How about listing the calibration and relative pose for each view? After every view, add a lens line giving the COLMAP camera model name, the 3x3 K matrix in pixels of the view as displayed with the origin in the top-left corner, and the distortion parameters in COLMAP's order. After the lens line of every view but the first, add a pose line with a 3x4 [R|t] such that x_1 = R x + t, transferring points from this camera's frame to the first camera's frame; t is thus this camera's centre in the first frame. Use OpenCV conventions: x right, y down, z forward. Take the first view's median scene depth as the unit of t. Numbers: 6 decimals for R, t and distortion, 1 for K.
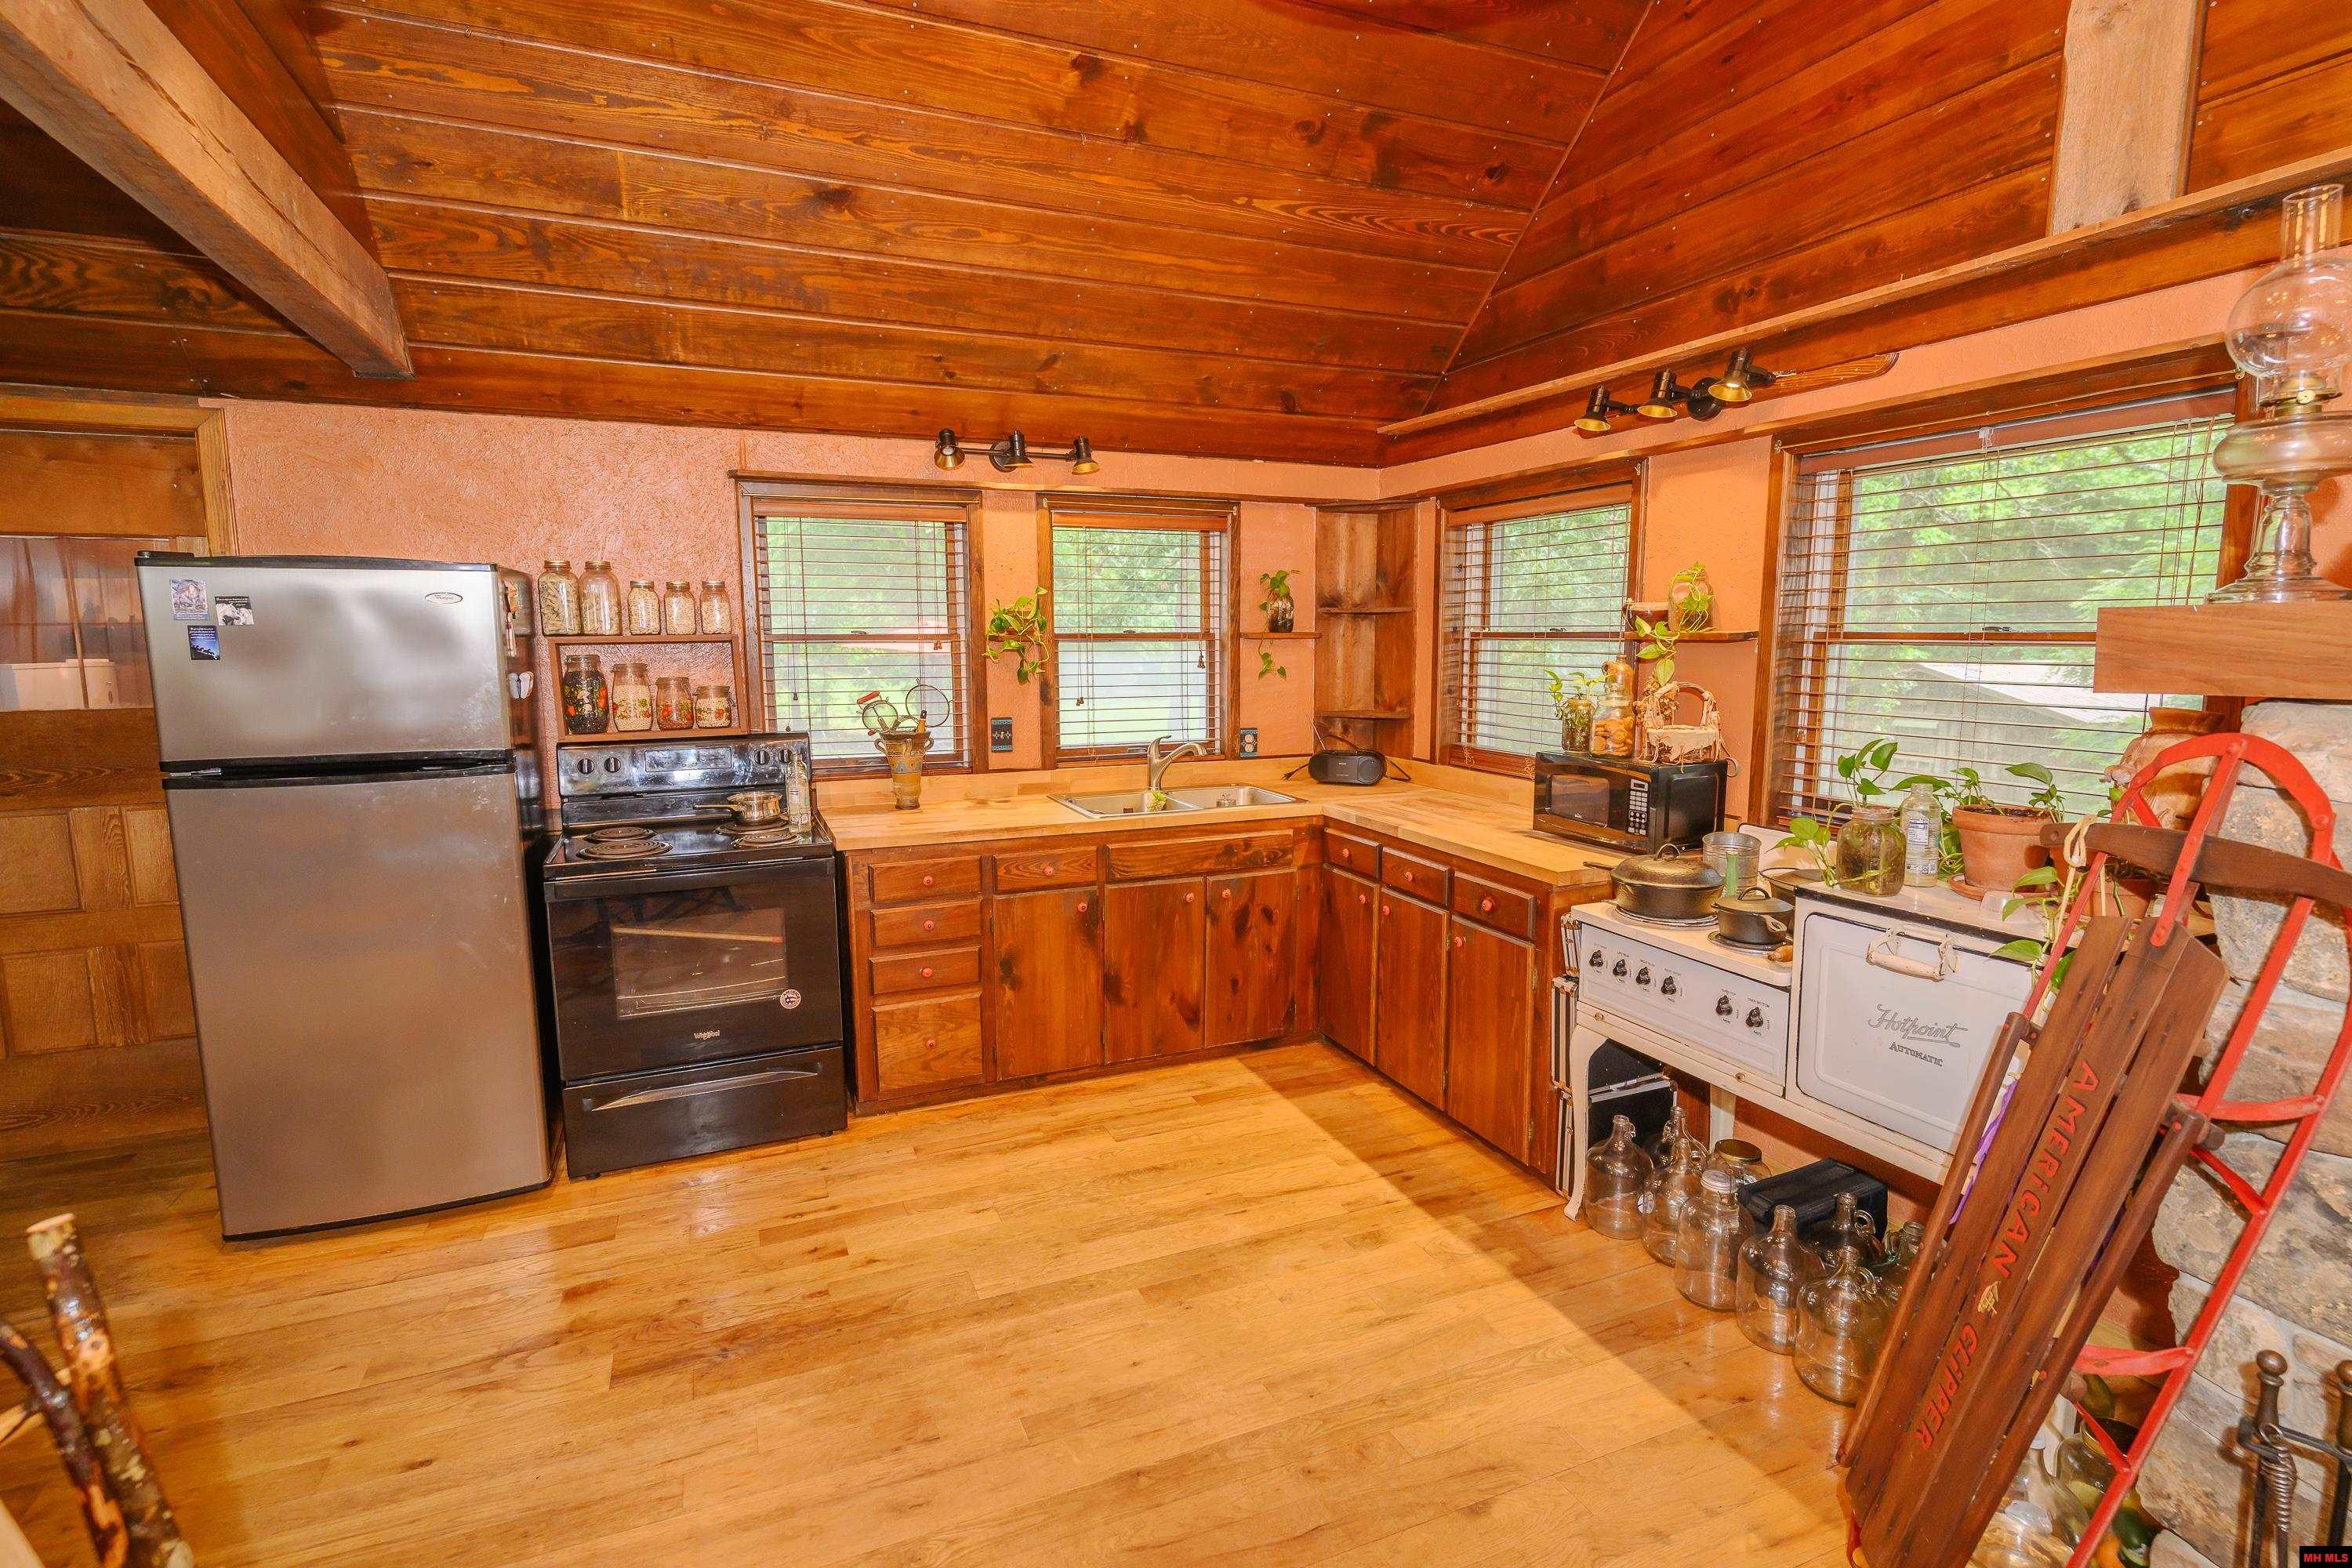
lens RADIAL K [[1105.8, 0, 1177.1], [0, 1105.8, 777.3], [0, 0, 1]] dist [-0.000470, 0.000210]
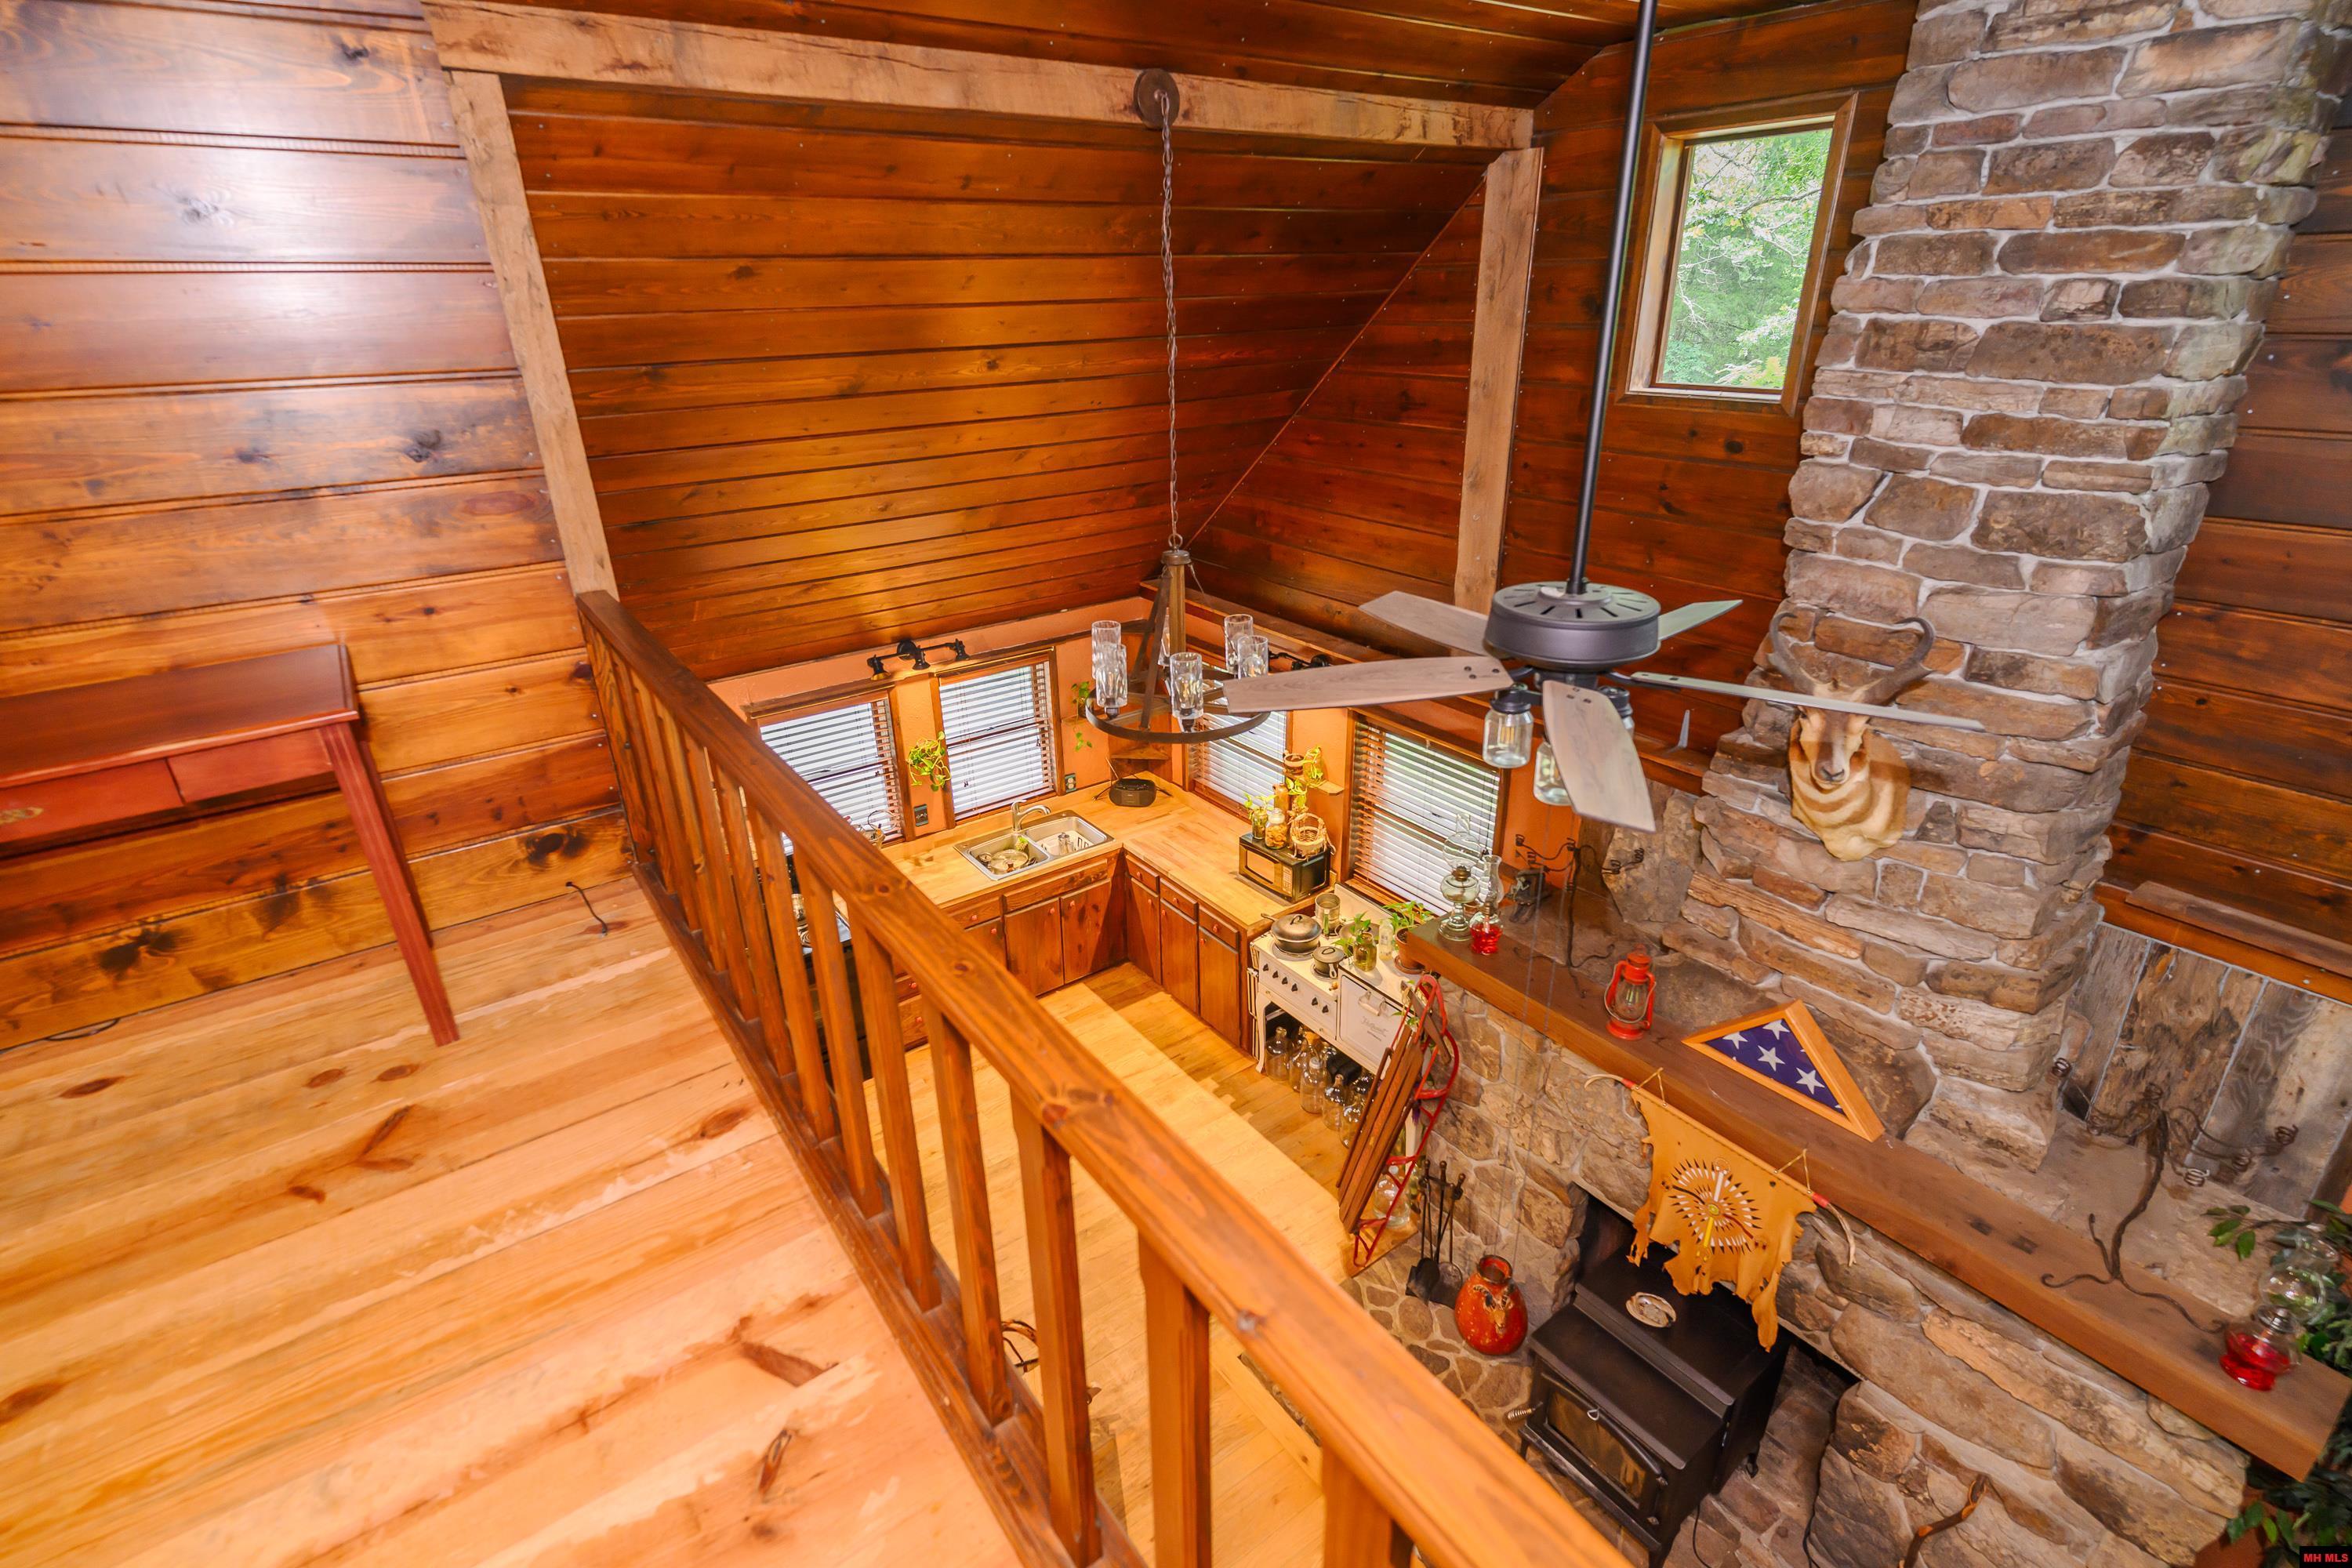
lens RADIAL K [[1116.4, 0, 1170.1], [0, 1116.4, 779.4], [0, 0, 1]] dist [0.002828, 0.001779]
pose [[0.974150, -0.107022, 0.198944, -0.169325], [0.046559, 0.956869, 0.286764, -0.728496], [-0.221054, -0.270088, 0.937117, -0.785854]]
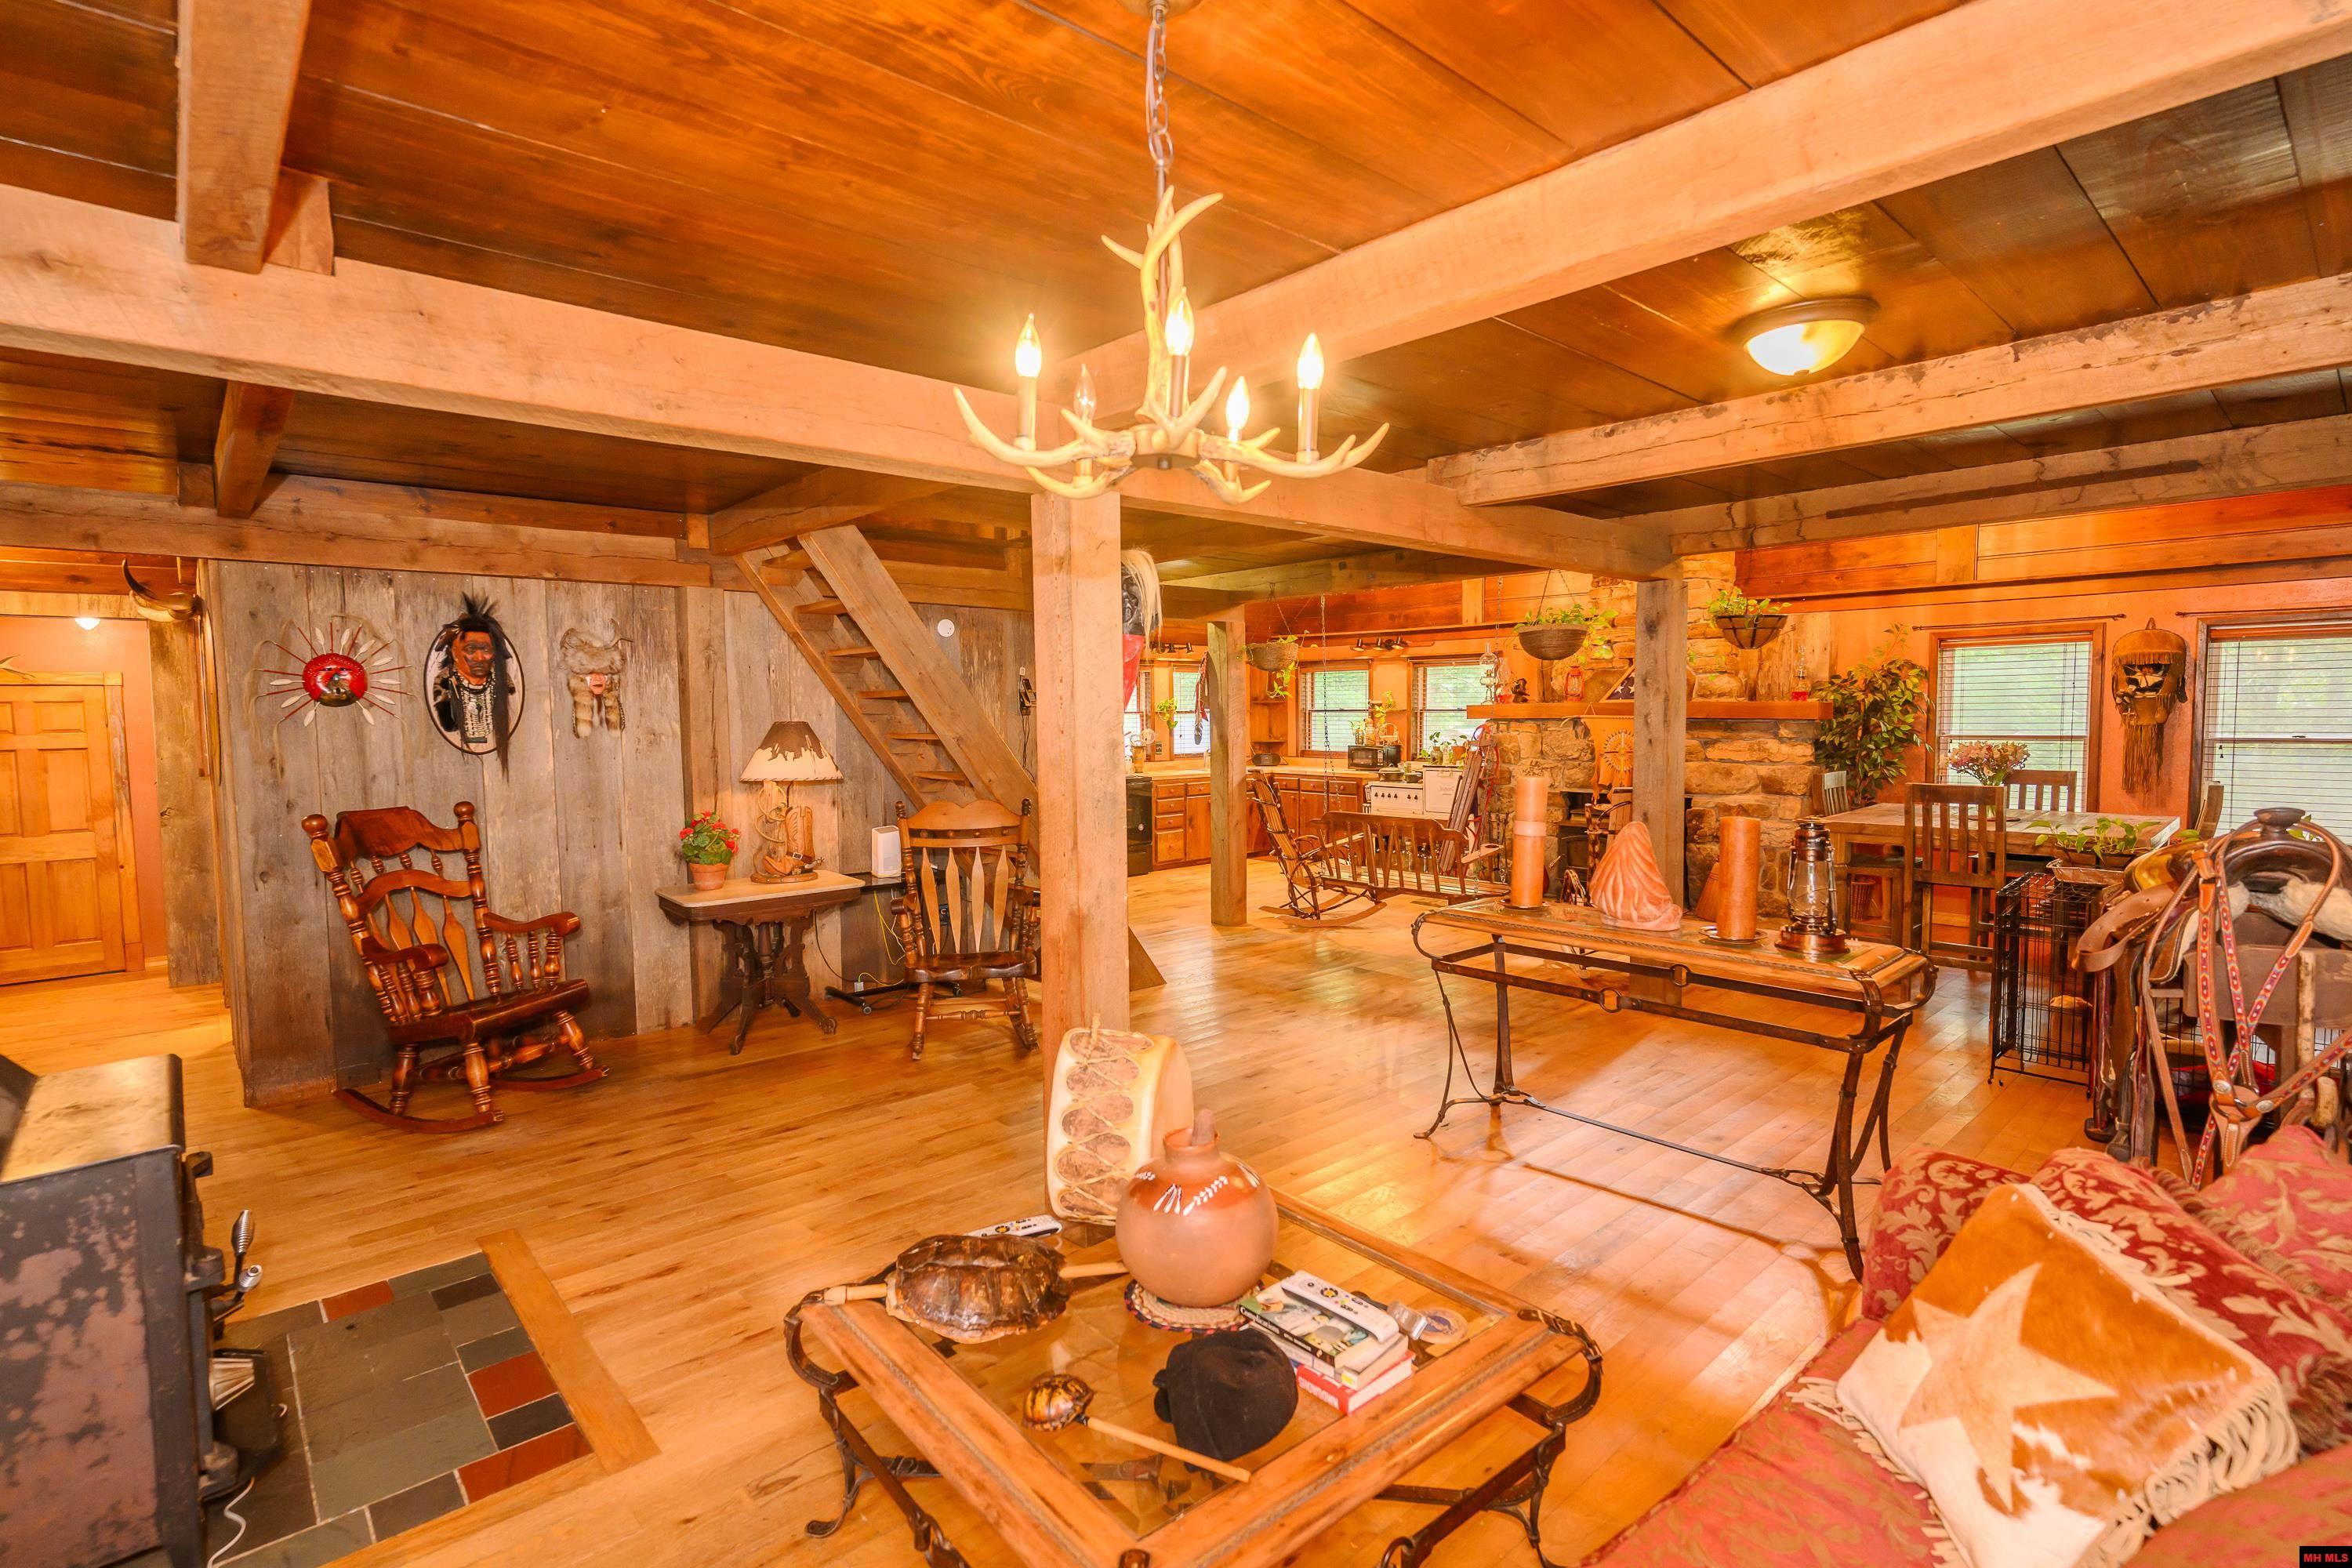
lens RADIAL K [[1105.8, 0, 1177.1], [0, 1105.8, 777.3], [0, 0, 1]] dist [-0.000470, 0.000210]
pose [[0.944107, -0.028455, 0.328408, -1.389938], [0.050492, 0.996994, -0.058770, 0.267431], [-0.325749, 0.072067, 0.942706, -2.176420]]
